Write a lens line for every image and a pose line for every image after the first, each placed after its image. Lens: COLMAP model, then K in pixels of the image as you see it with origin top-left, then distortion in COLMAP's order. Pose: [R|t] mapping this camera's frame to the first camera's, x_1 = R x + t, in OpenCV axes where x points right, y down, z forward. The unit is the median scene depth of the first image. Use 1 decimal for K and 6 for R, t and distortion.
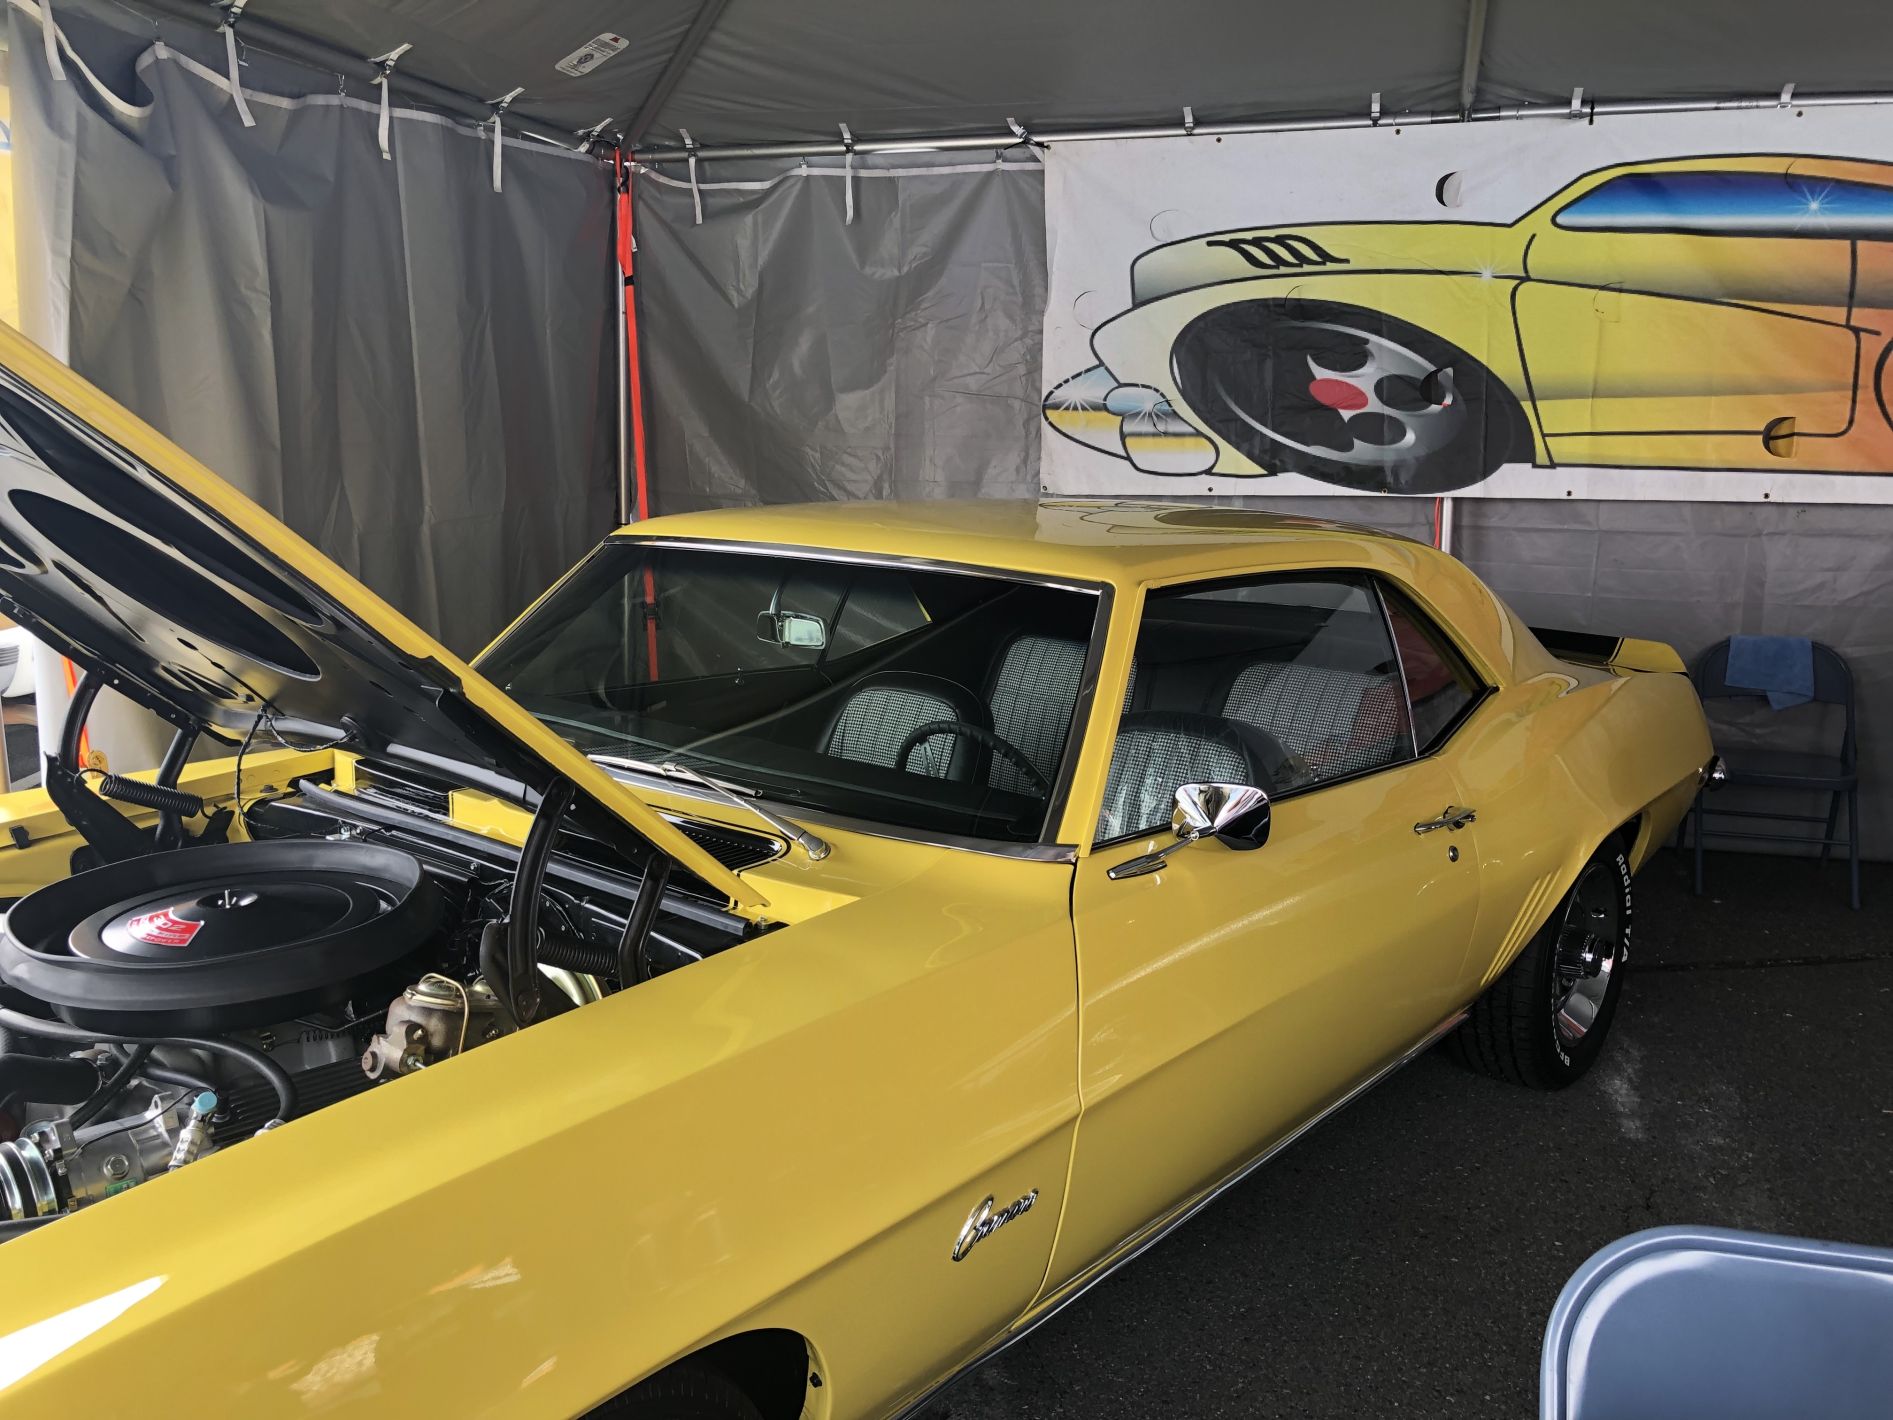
lens RADIAL K [[1541.0, 0, 954.1], [0, 1541.0, 711.4], [0, 0, 1]] dist [0.002202, 0.001314]
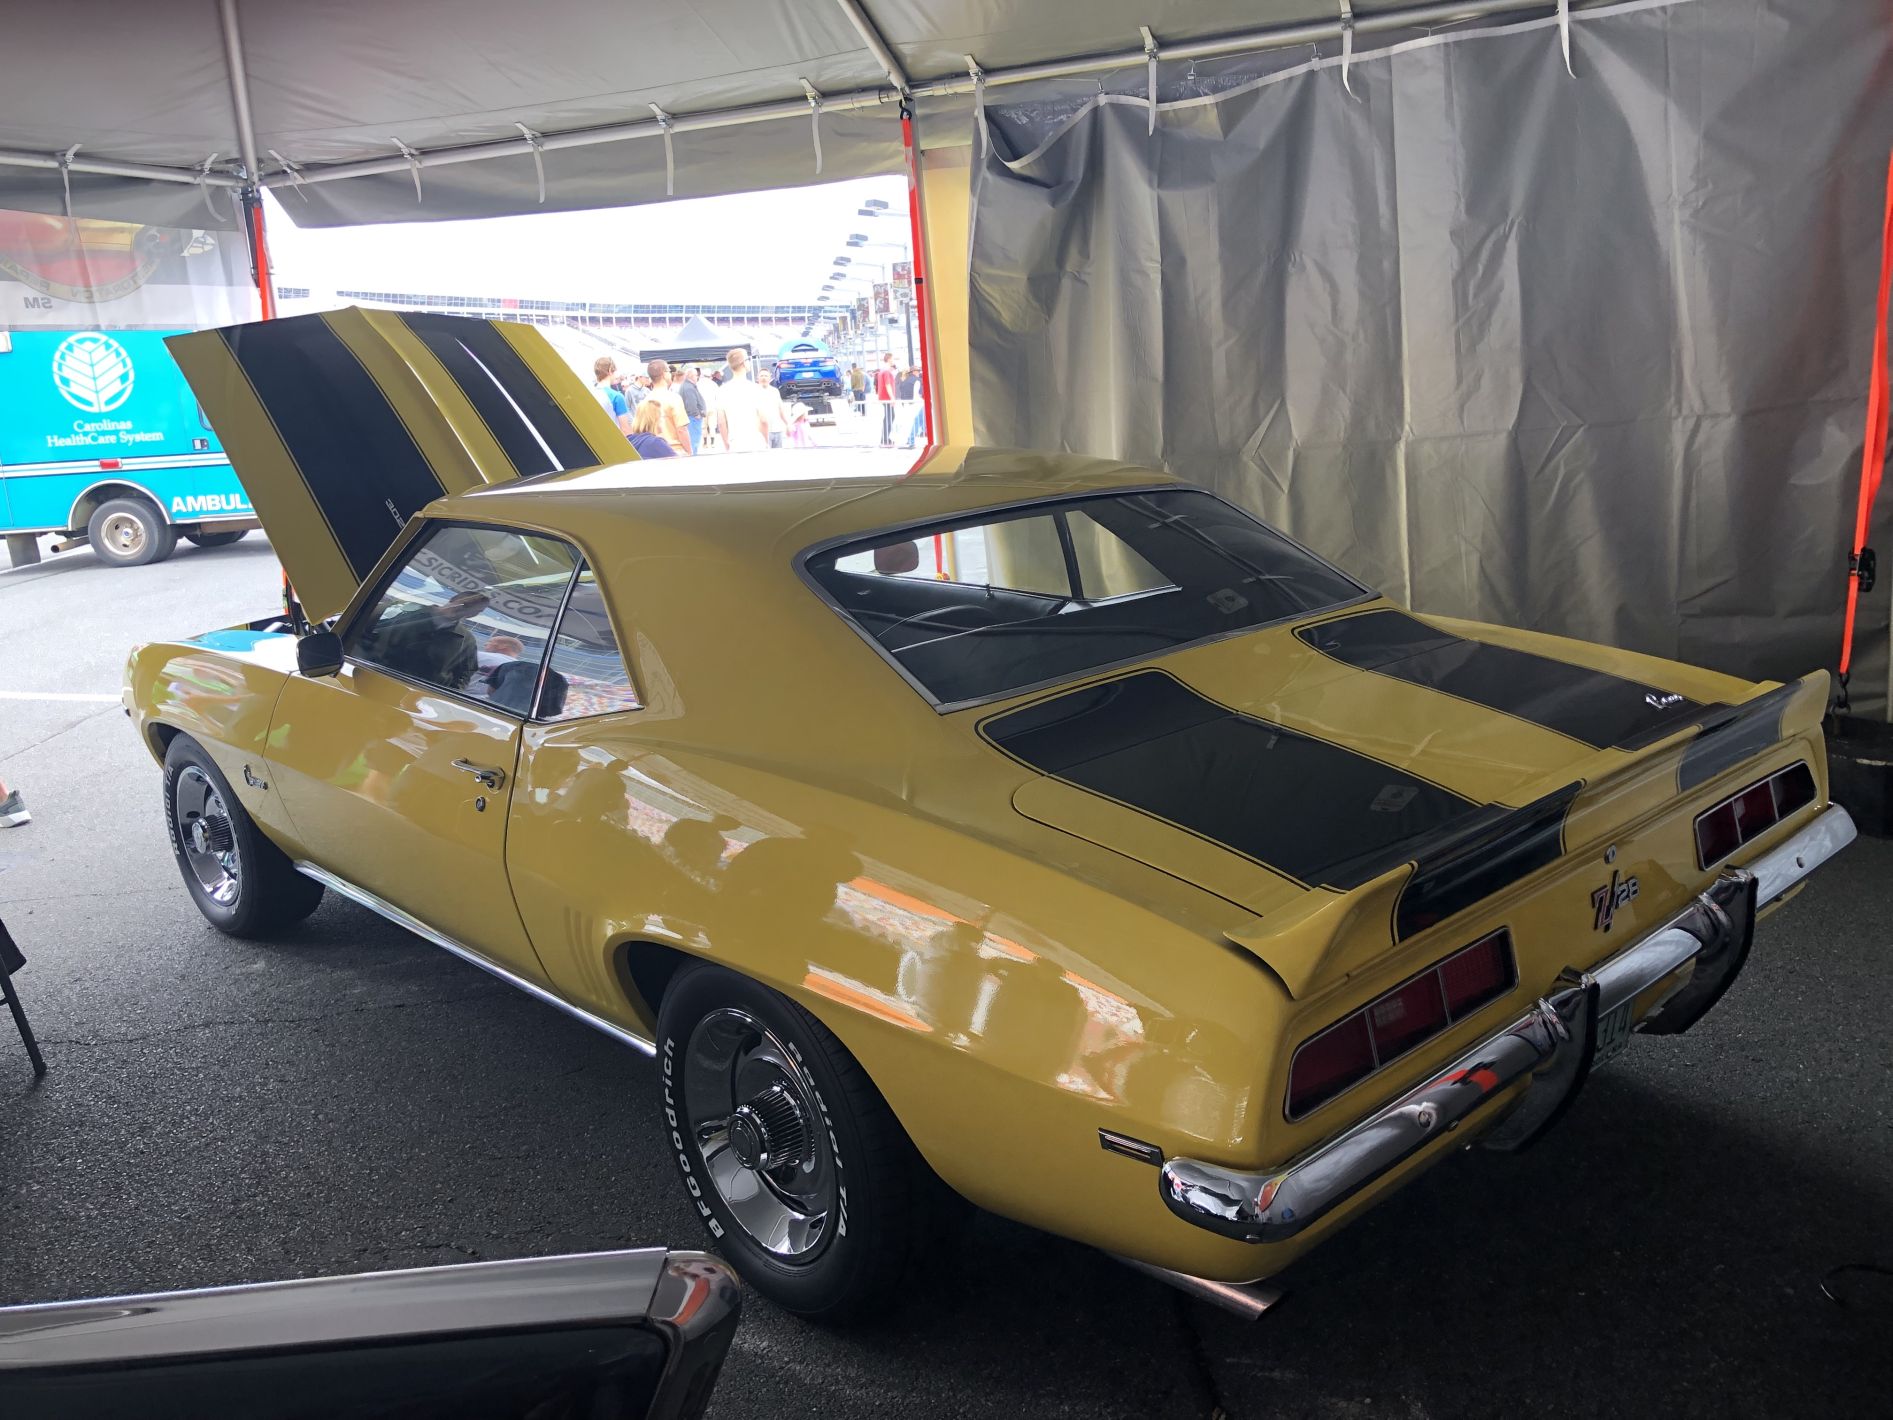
lens RADIAL K [[1541.0, 0, 954.7], [0, 1541.0, 717.7], [0, 0, 1]] dist [0.002202, 0.001314]
pose [[-0.103164, 0.218897, -0.970279, 0.896683], [-0.119160, 0.965739, 0.230542, -0.172301], [0.987501, 0.139402, -0.073545, 0.948300]]
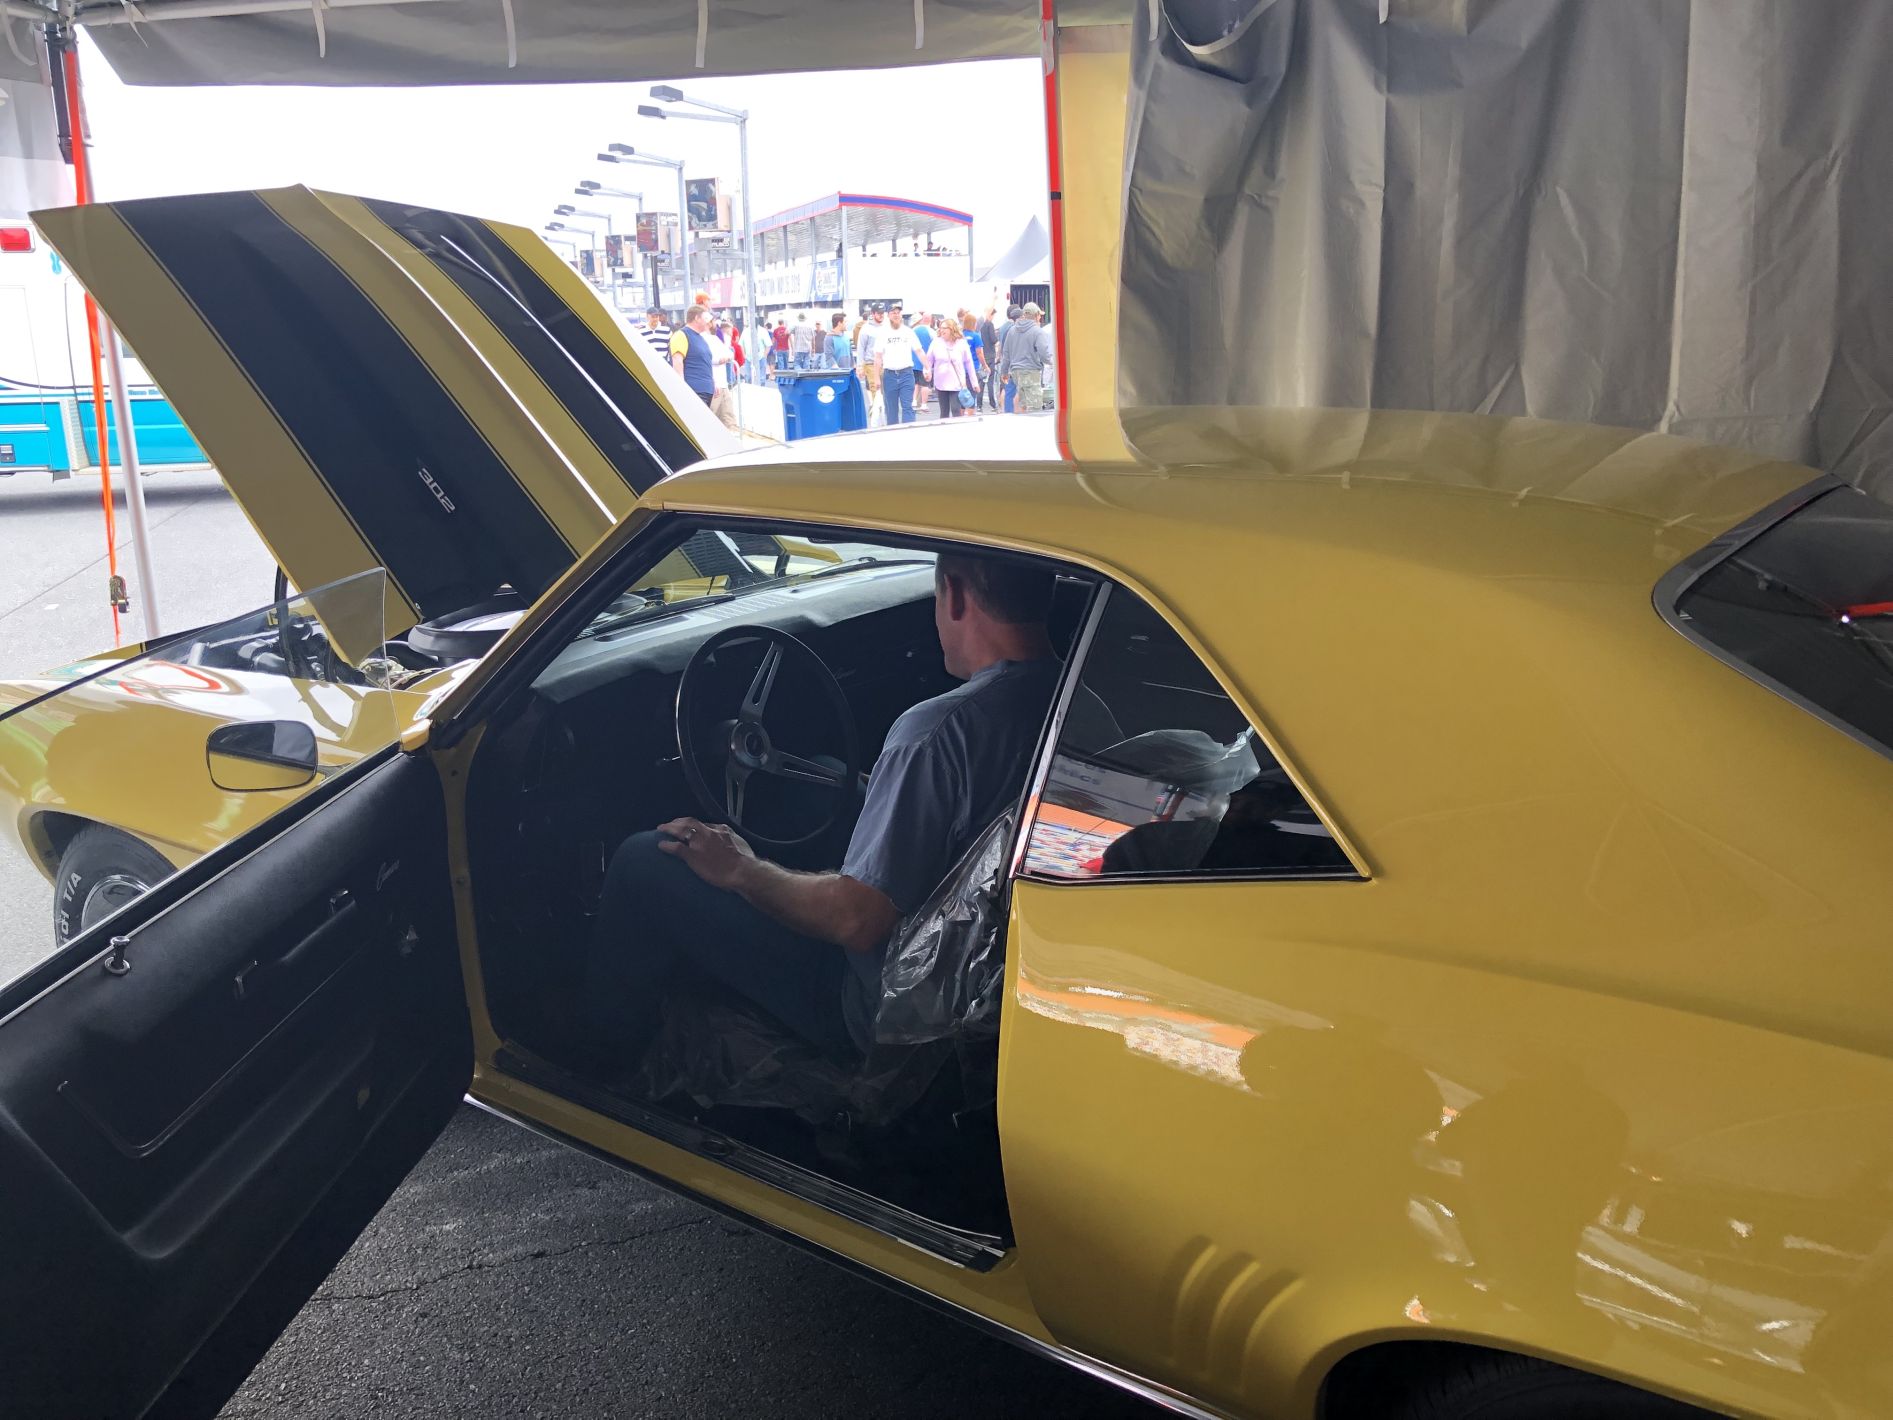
lens RADIAL K [[1541.0, 0, 945.7], [0, 1541.0, 694.3], [0, 0, 1]] dist [0.002202, 0.001314]
pose [[0.085692, 0.223905, -0.970836, 0.591099], [-0.156571, 0.965340, 0.208817, -0.107838], [0.983942, 0.134111, 0.117779, 0.616407]]
